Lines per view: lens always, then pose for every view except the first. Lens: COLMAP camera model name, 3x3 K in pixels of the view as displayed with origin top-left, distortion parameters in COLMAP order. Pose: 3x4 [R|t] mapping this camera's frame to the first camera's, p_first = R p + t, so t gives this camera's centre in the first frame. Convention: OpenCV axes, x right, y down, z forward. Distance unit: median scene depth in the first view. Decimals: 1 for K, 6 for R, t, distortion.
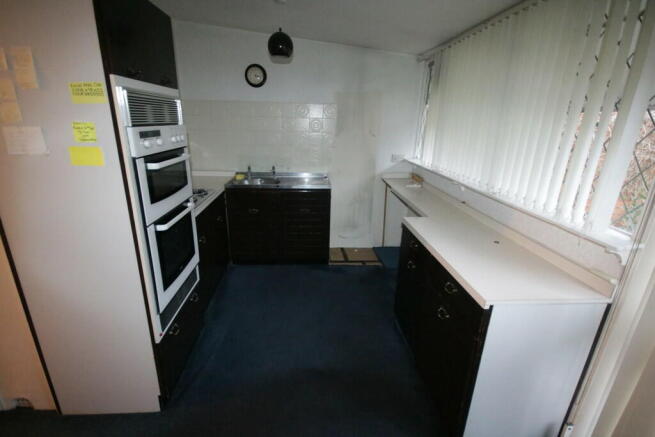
lens RADIAL K [[301.3, 0, 324.7], [0, 301.3, 217.1], [0, 0, 1]] dist [-0.006071, -0.001405]
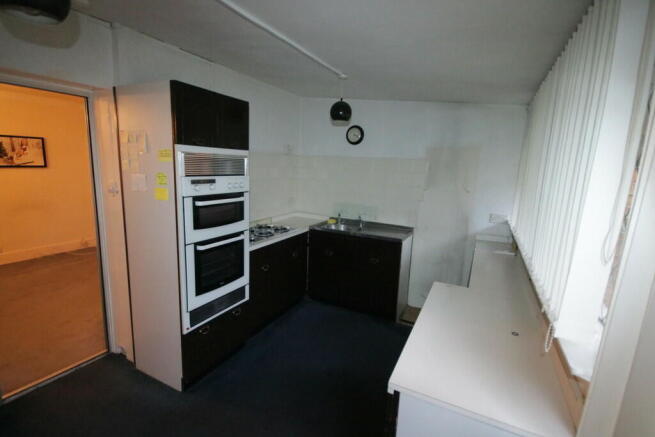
lens RADIAL K [[301.3, 0, 325.5], [0, 301.3, 216.1], [0, 0, 1]] dist [-0.006071, -0.001405]
pose [[0.860038, 0.090952, -0.502058, 0.456489], [-0.171980, 0.978077, -0.117420, -0.031908], [0.480372, 0.187330, 0.856826, 0.053605]]
